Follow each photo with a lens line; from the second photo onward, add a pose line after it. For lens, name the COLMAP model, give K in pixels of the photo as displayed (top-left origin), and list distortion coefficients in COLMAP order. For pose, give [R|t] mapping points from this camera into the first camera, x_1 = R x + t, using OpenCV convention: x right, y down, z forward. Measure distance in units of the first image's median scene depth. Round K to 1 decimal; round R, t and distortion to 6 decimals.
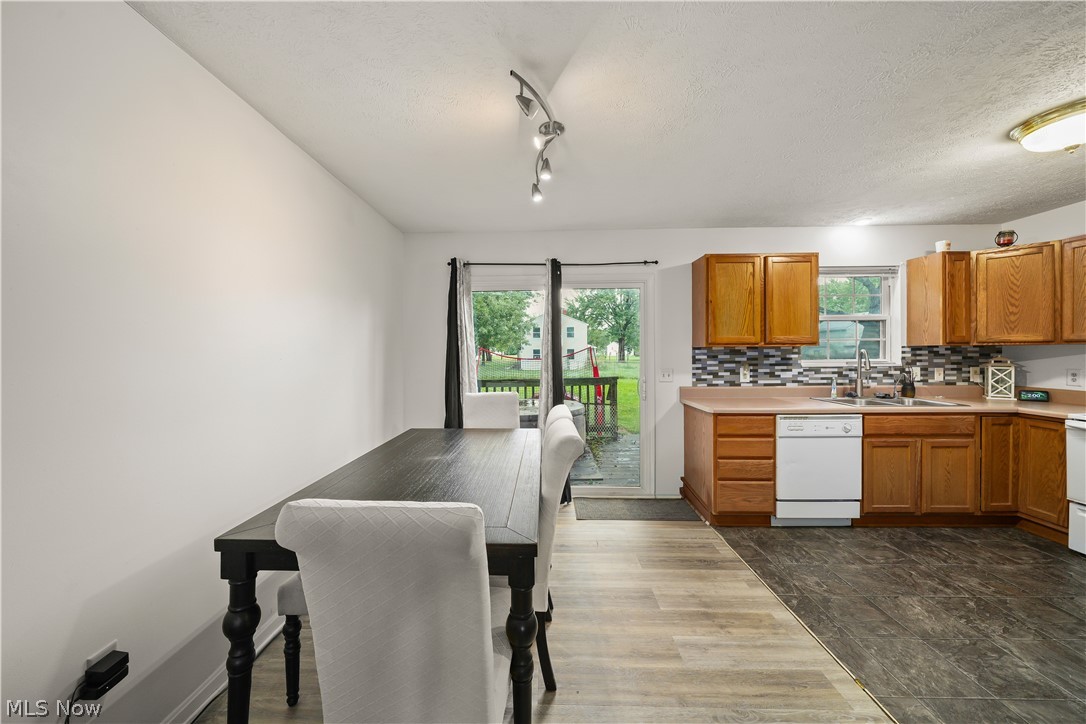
lens RADIAL K [[374.9, 0, 535.9], [0, 374.9, 358.6], [0, 0, 1]] dist [-0.006266, 0.000094]
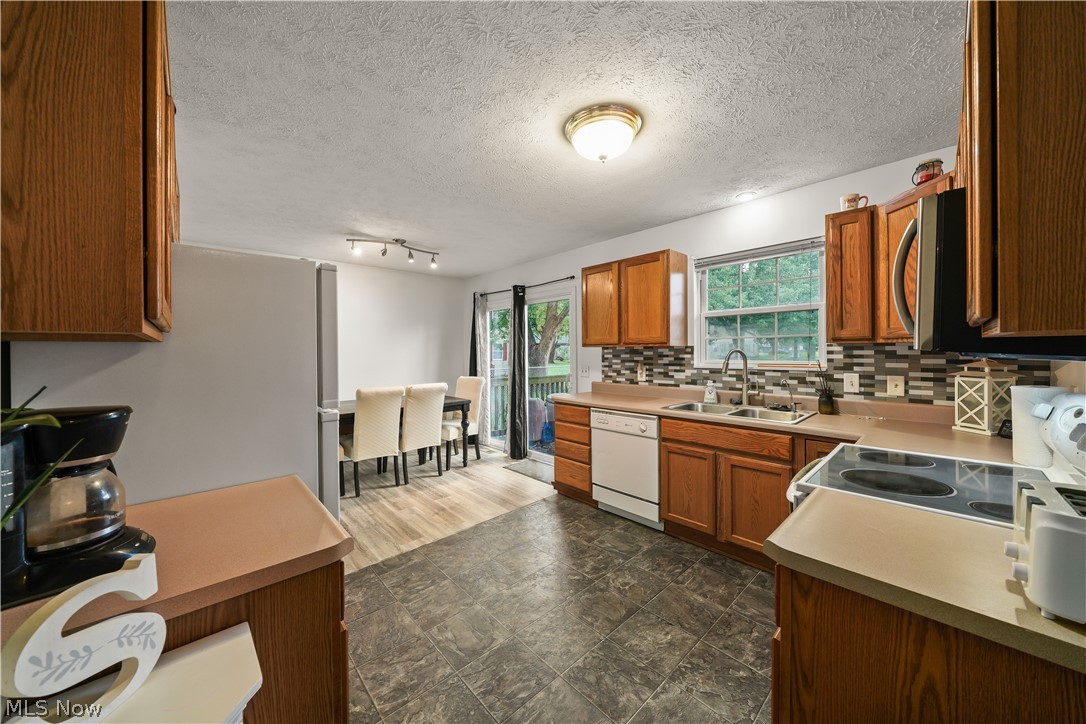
lens RADIAL K [[374.9, 0, 535.9], [0, 374.9, 358.6], [0, 0, 1]] dist [-0.006266, 0.000094]
pose [[0.697663, 0.014976, -0.716269, 1.111223], [-0.007835, 0.999881, 0.013274, -0.009883], [0.716383, -0.003648, 0.697698, 0.072689]]
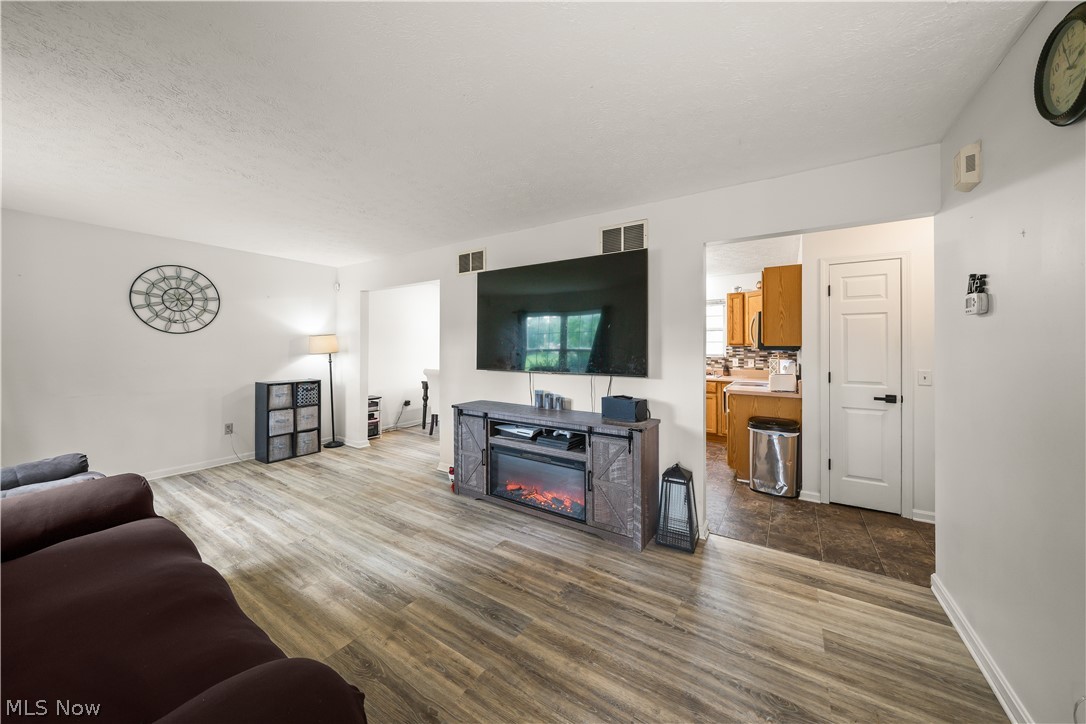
lens RADIAL K [[380.5, 0, 531.4], [0, 380.5, 347.9], [0, 0, 1]] dist [-0.000686, -0.000006]
pose [[0.846654, 0.012974, -0.531985, 1.155444], [-0.018076, 0.999827, -0.004385, 0.000063], [0.531837, 0.013329, 0.846742, -0.958628]]
